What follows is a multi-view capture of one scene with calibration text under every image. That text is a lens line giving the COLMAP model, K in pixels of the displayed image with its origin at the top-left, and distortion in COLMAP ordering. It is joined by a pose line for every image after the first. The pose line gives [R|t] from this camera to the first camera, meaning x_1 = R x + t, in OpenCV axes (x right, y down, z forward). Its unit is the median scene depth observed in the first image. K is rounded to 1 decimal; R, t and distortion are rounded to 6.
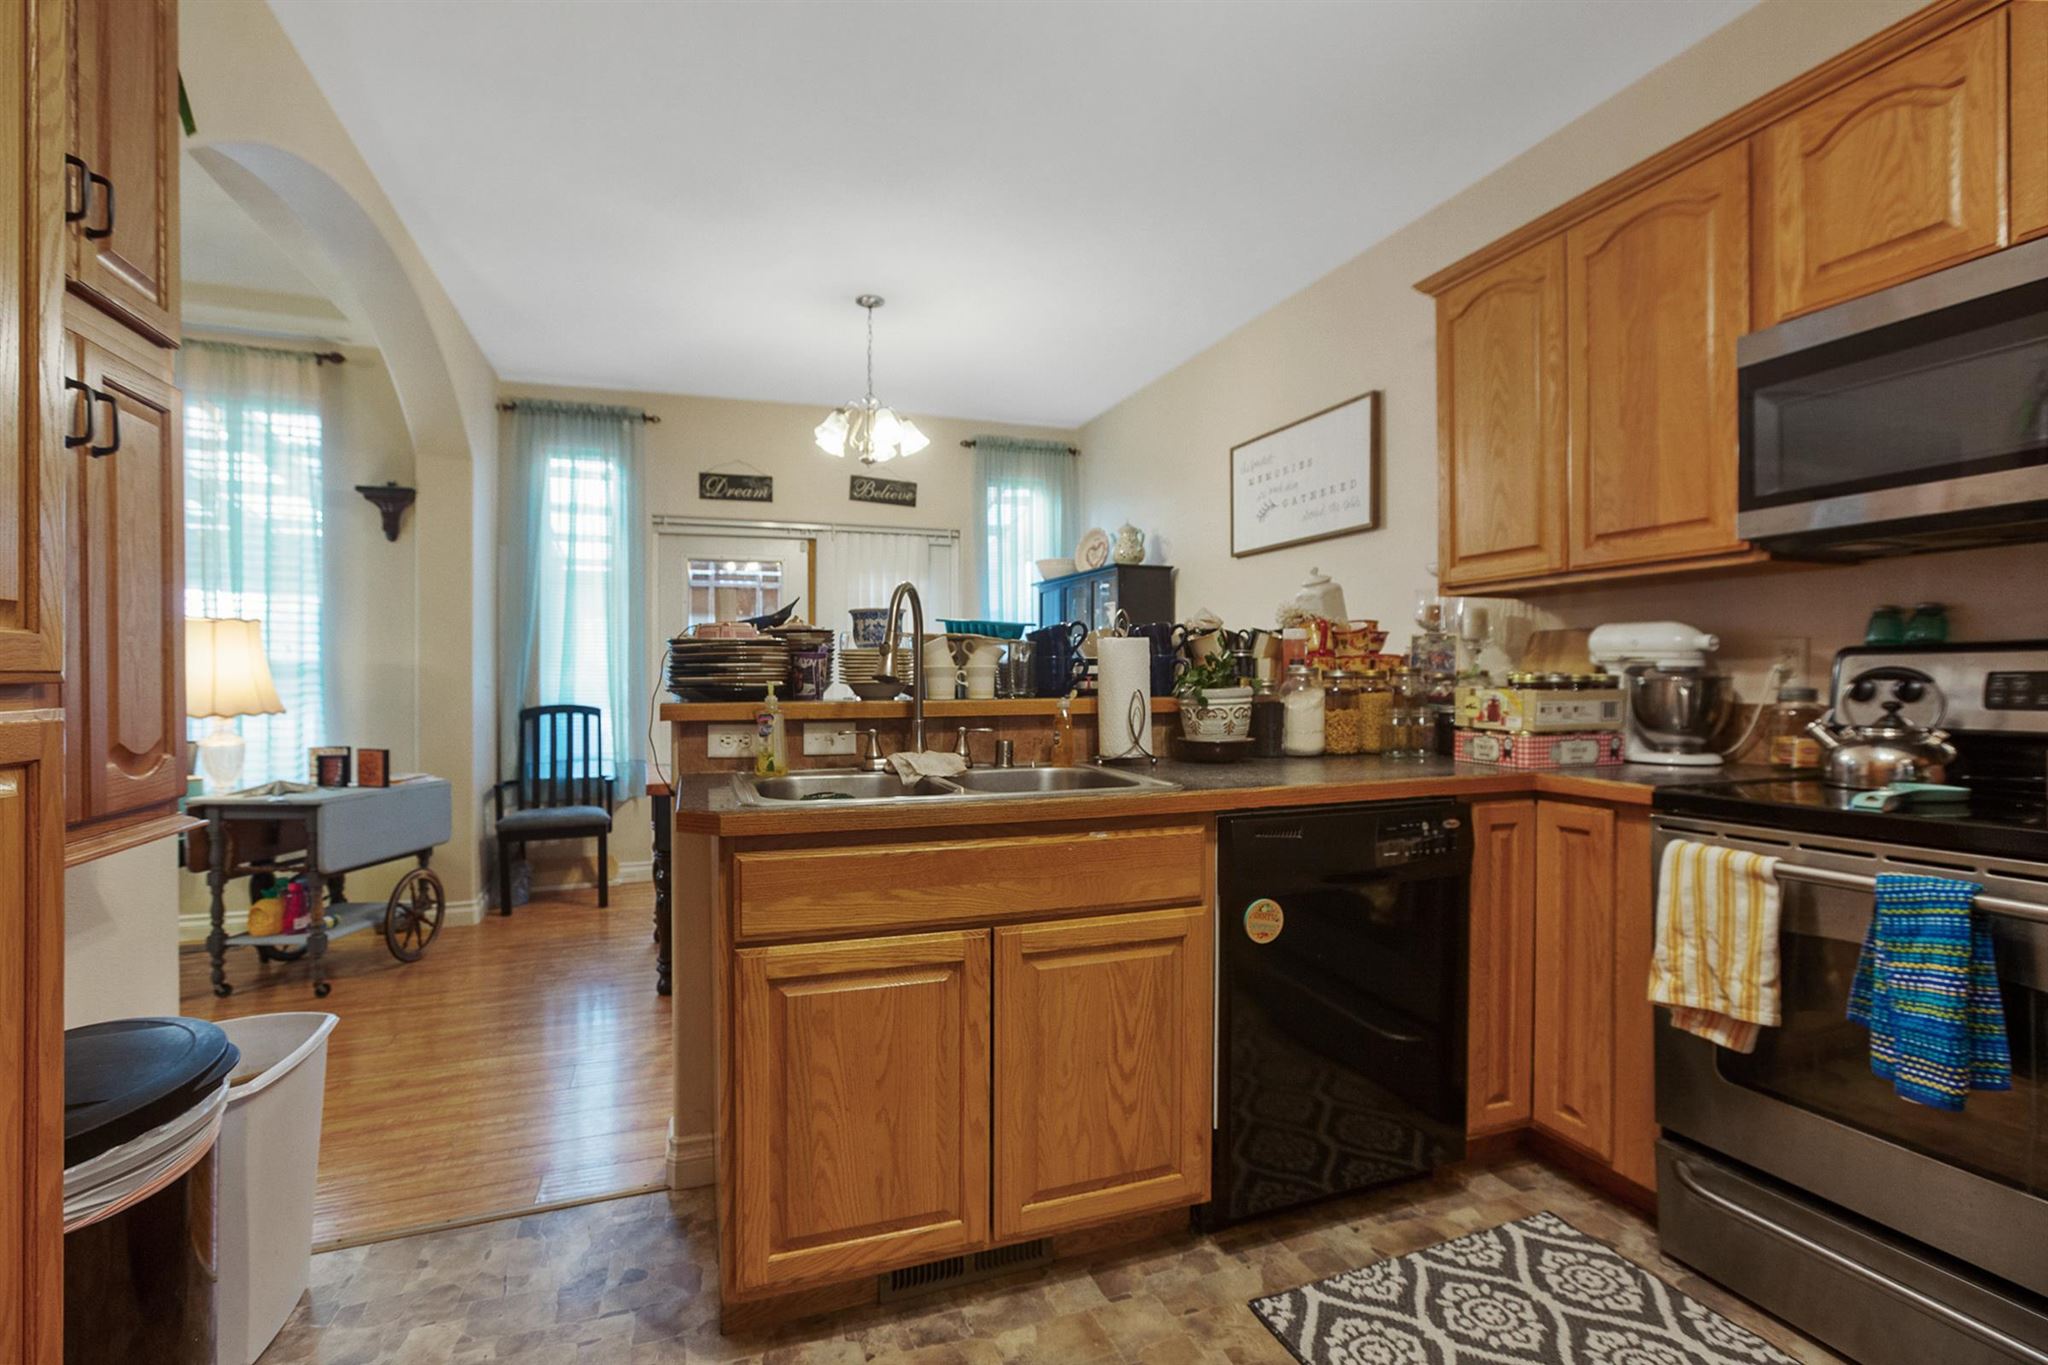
lens RADIAL K [[938.7, 0, 1019.4], [0, 938.7, 661.5], [0, 0, 1]] dist [-0.023843, 0.009215]
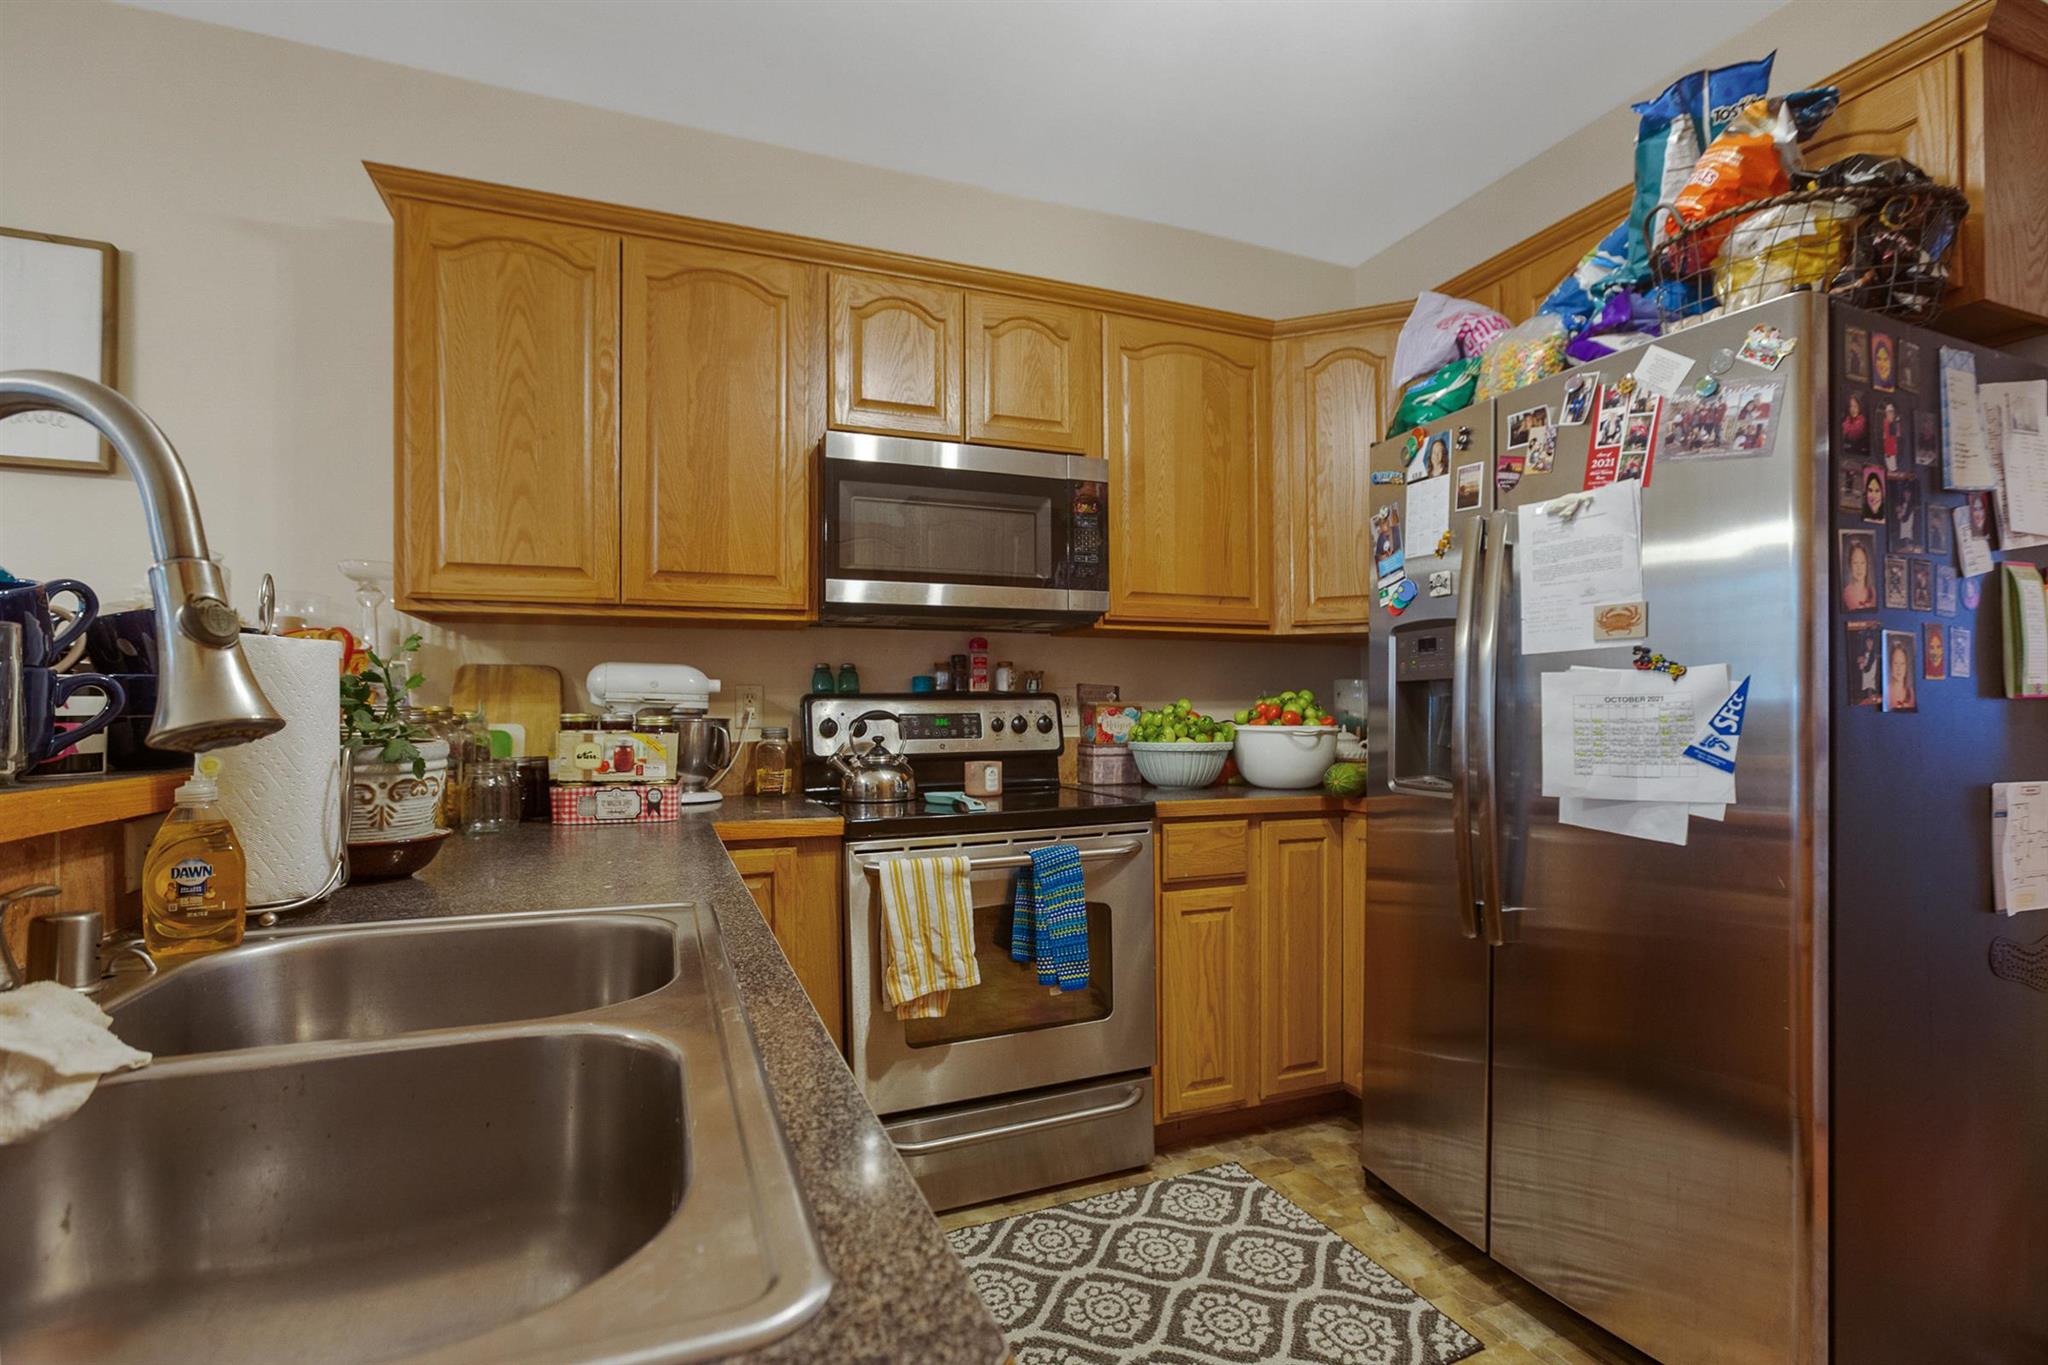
lens RADIAL K [[923.3, 0, 1024.0], [0, 923.3, 682.5], [0, 0, 1]] dist [-0.000568, 0.000060]
pose [[-0.031815, 0.036997, 0.998809, -0.345226], [-0.010539, 0.999247, -0.037349, 0.011007], [-0.999438, -0.011715, -0.031401, 0.671795]]
